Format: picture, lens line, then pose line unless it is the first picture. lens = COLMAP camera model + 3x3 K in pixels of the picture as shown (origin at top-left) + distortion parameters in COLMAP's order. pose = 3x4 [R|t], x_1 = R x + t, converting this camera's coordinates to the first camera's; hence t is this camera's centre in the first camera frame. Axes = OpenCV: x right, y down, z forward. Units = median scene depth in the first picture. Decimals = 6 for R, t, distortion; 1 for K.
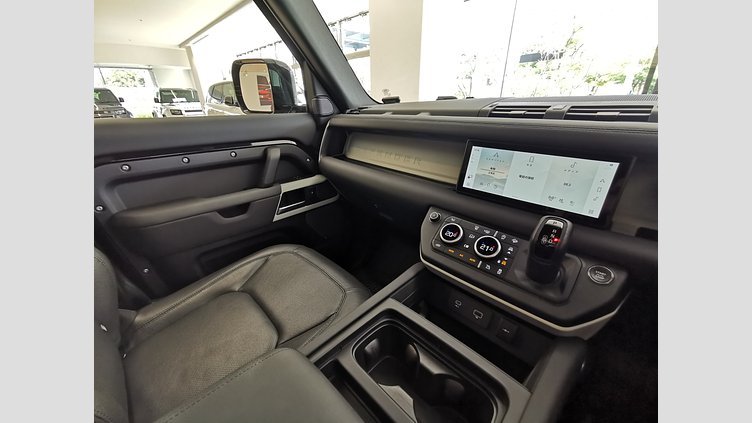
lens RADIAL K [[257.1, 0, 376.0], [0, 257.1, 211.5], [0, 0, 1]] dist [0.001379, 0.000061]
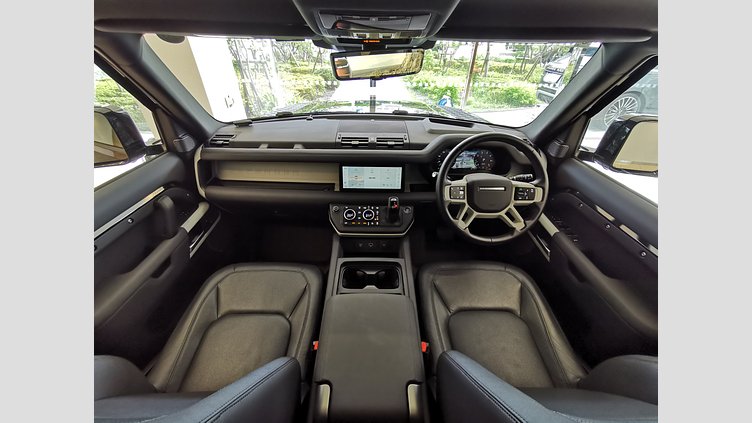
lens RADIAL K [[257.1, 0, 376.0], [0, 257.1, 211.5], [0, 0, 1]] dist [0.001379, 0.000061]
pose [[0.699457, -0.383268, 0.603212, -0.716644], [0.266946, 0.923059, 0.276953, -0.414741], [-0.662948, -0.032692, 0.747952, -0.574609]]
